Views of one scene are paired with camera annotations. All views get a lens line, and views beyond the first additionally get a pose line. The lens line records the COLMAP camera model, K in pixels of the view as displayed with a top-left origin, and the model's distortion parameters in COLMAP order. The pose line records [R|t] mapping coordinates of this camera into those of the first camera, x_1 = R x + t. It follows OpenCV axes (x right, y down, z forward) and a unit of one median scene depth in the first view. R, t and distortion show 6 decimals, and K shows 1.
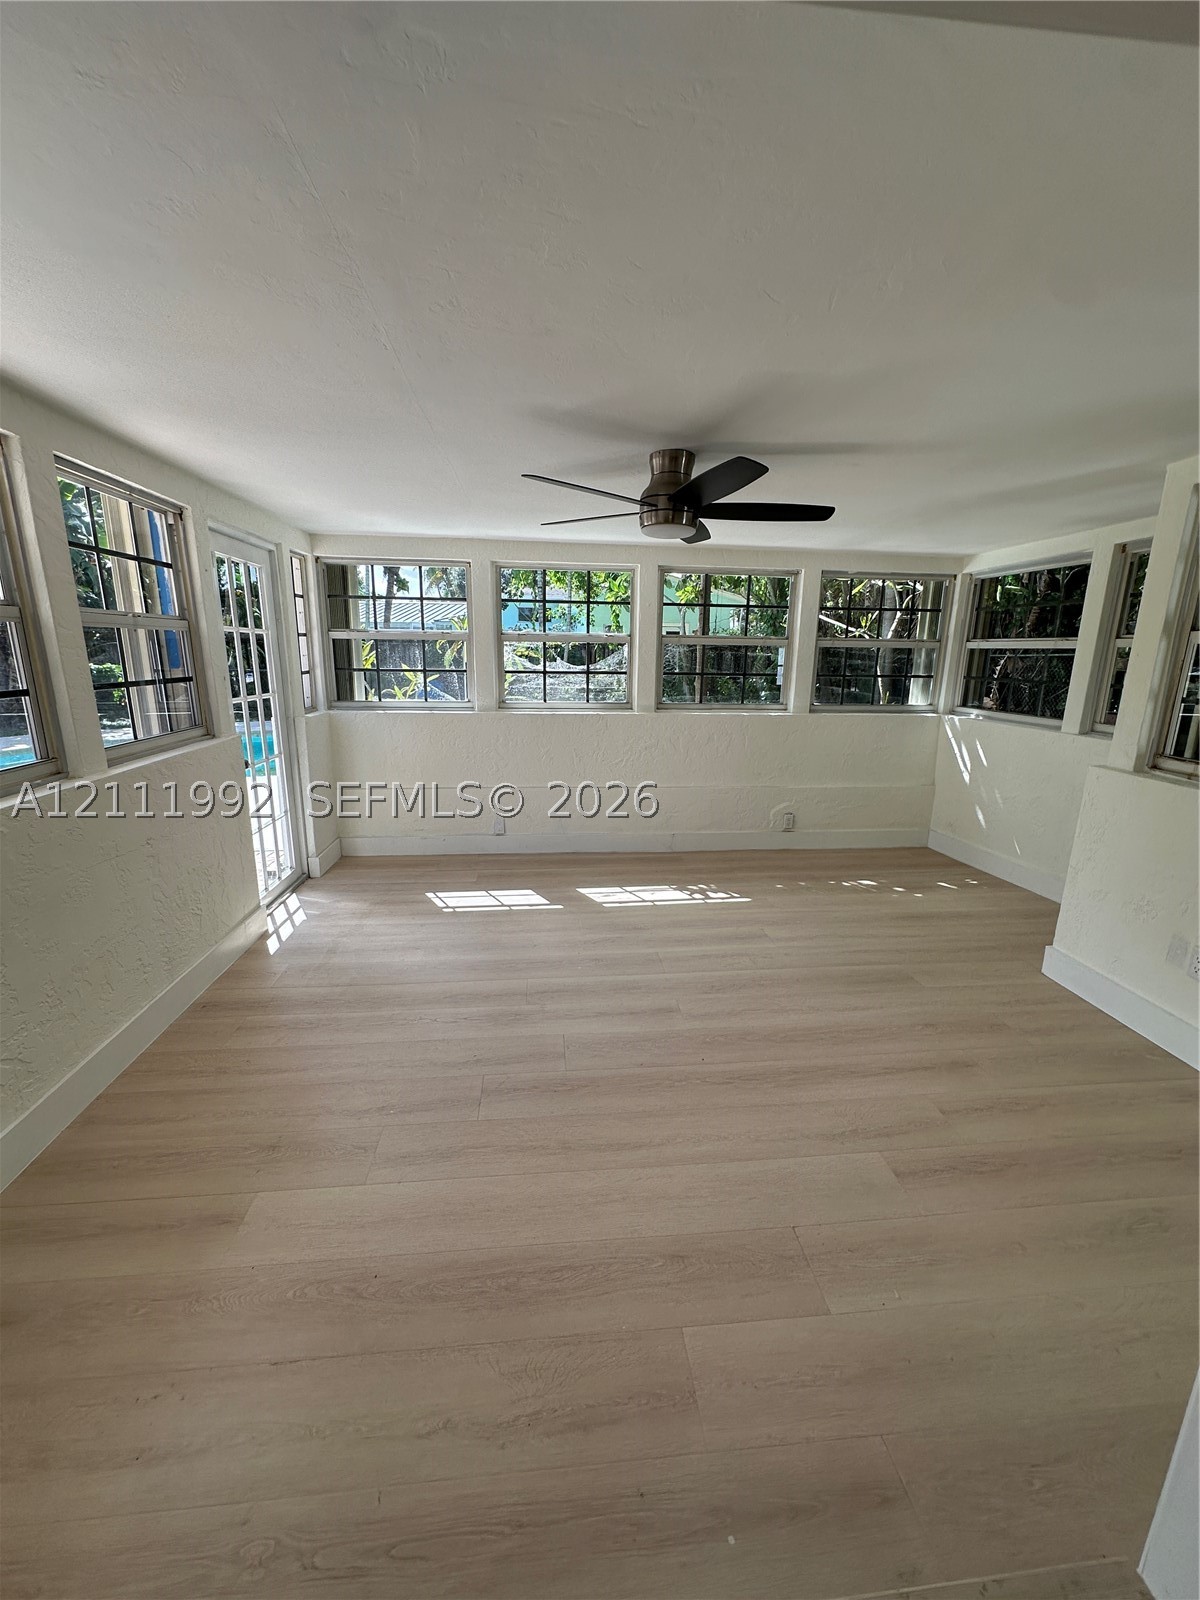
lens RADIAL K [[636.3, 0, 598.5], [0, 636.3, 797.9], [0, 0, 1]] dist [-0.004624, 0.000270]
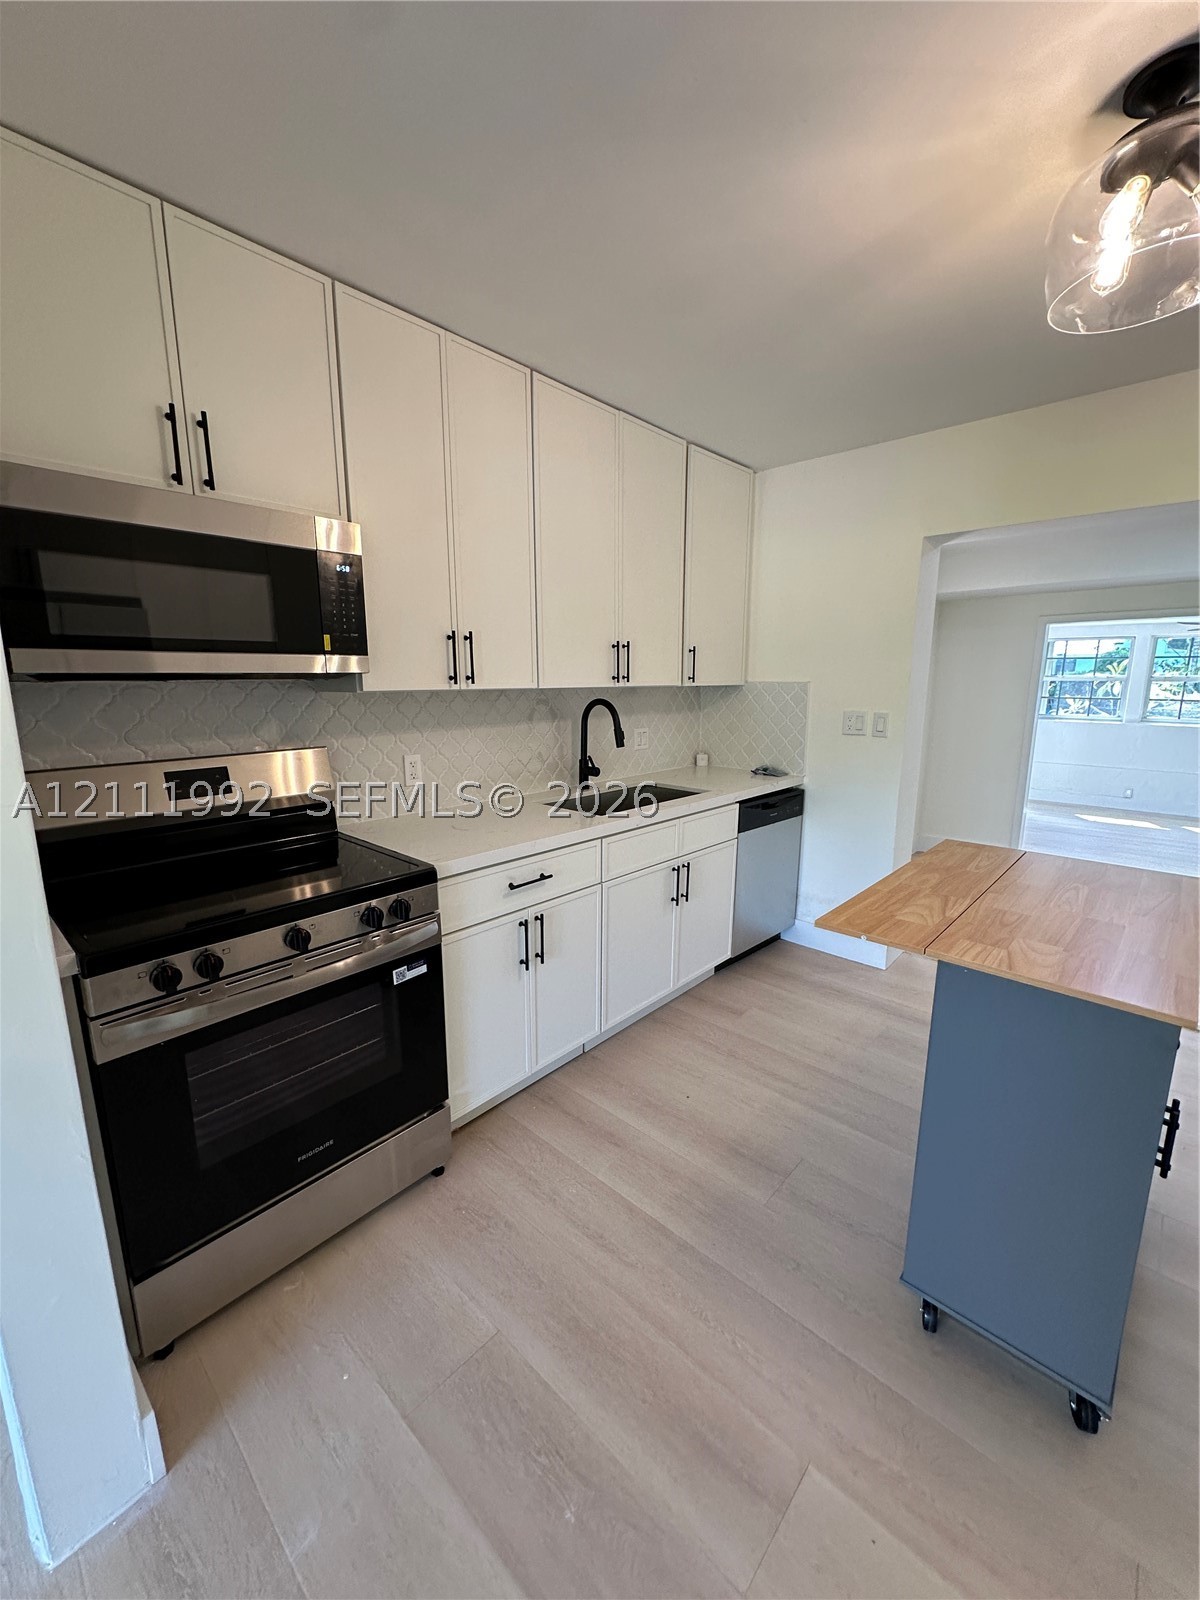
lens RADIAL K [[636.3, 0, 598.5], [0, 636.3, 797.9], [0, 0, 1]] dist [-0.004624, 0.000270]
pose [[0.669052, 0.126631, -0.732348, 0.132762], [-0.162299, 0.986489, 0.022302, 0.249094], [0.725278, 0.103938, 0.680565, -1.132792]]
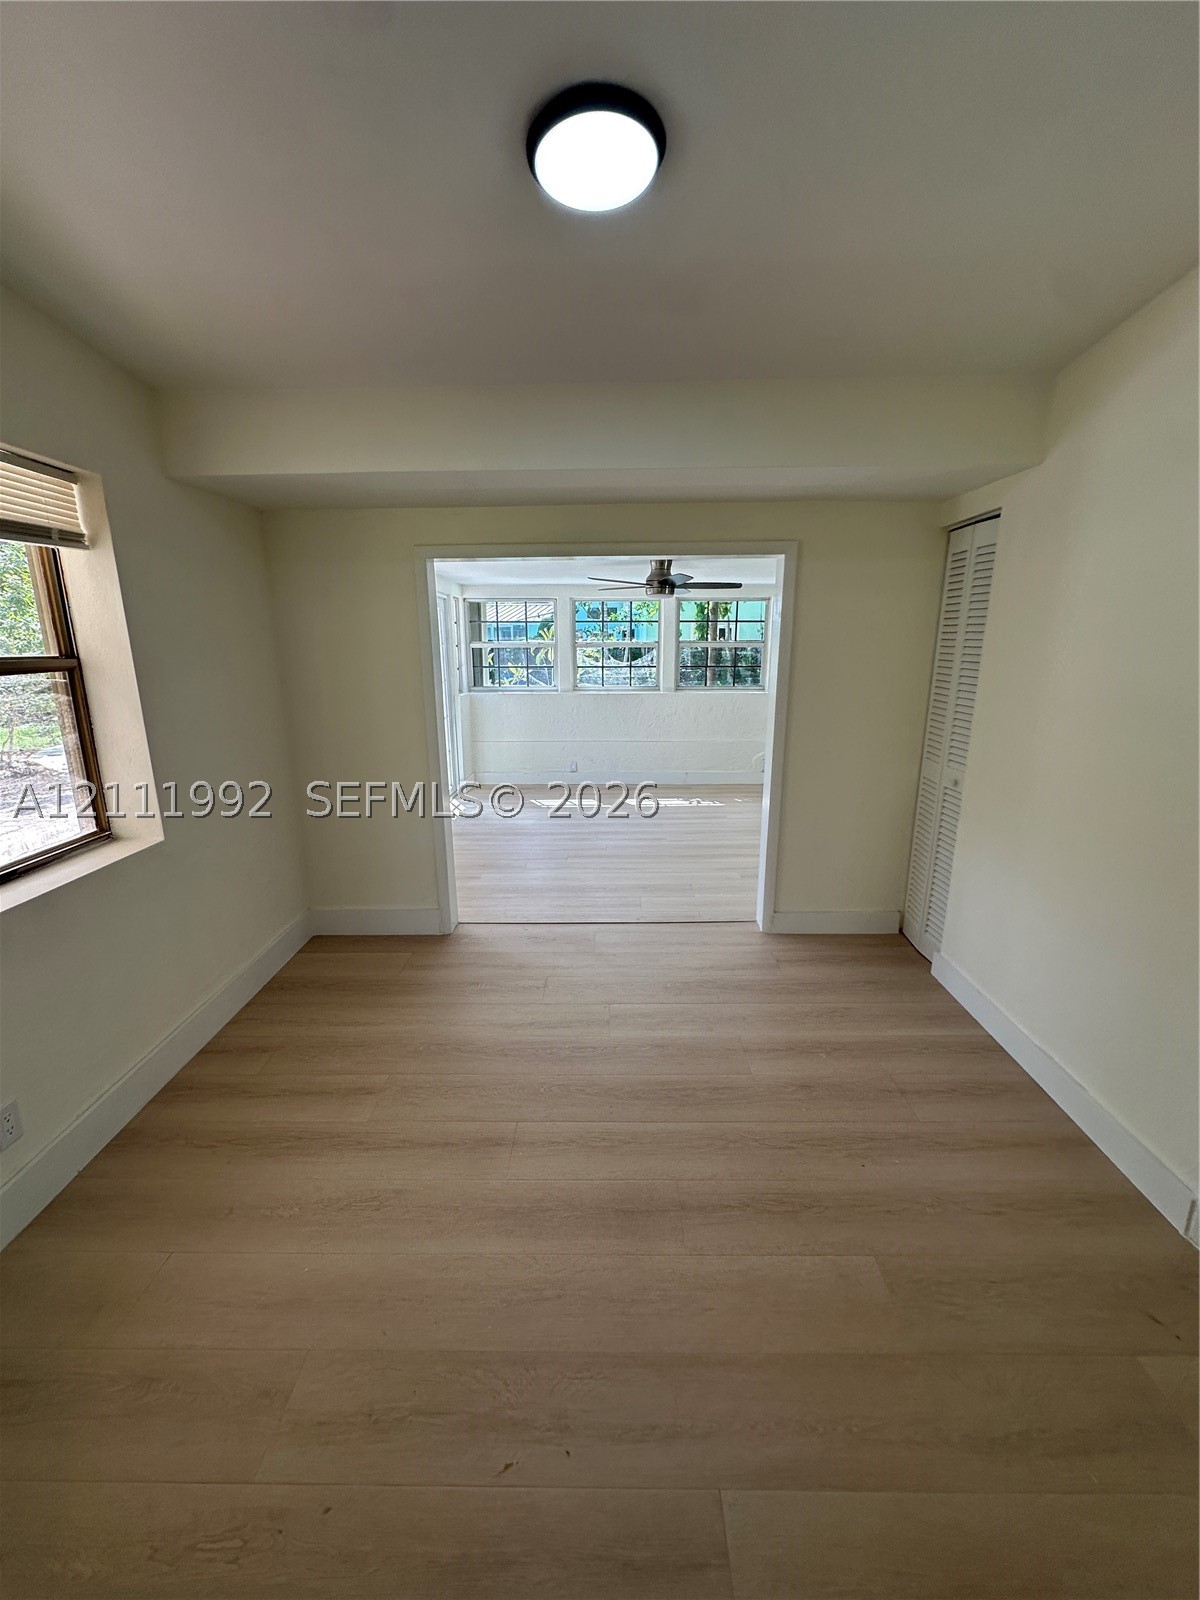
lens RADIAL K [[636.3, 0, 598.5], [0, 636.3, 797.9], [0, 0, 1]] dist [-0.004624, 0.000270]
pose [[0.994397, 0.008154, -0.105397, 0.072029], [-0.007242, 0.999933, 0.009037, 0.110325], [0.105464, -0.008223, 0.994389, -0.558521]]
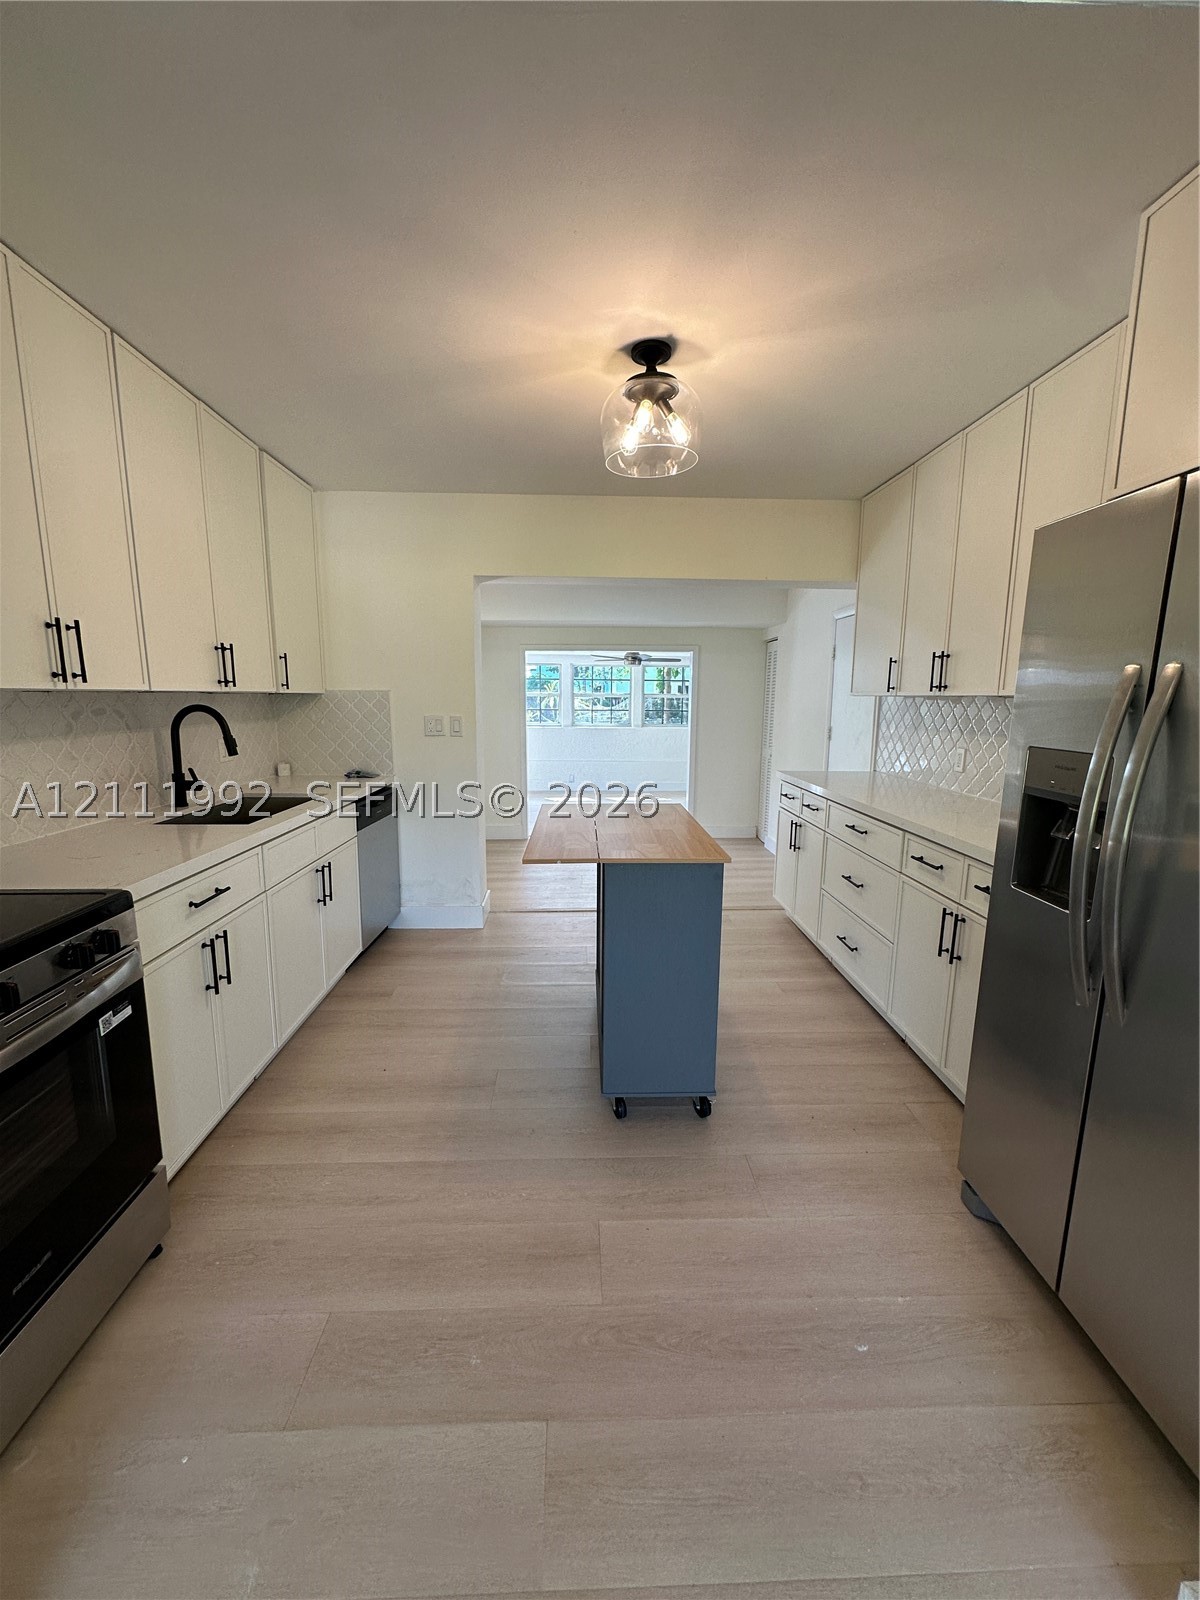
lens RADIAL K [[636.3, 0, 598.5], [0, 636.3, 797.9], [0, 0, 1]] dist [-0.004624, 0.000270]
pose [[0.998563, 0.002355, -0.053537, 0.060216], [-0.006341, 0.997207, -0.074422, 0.286362], [0.053213, 0.074654, 0.995789, -1.247123]]
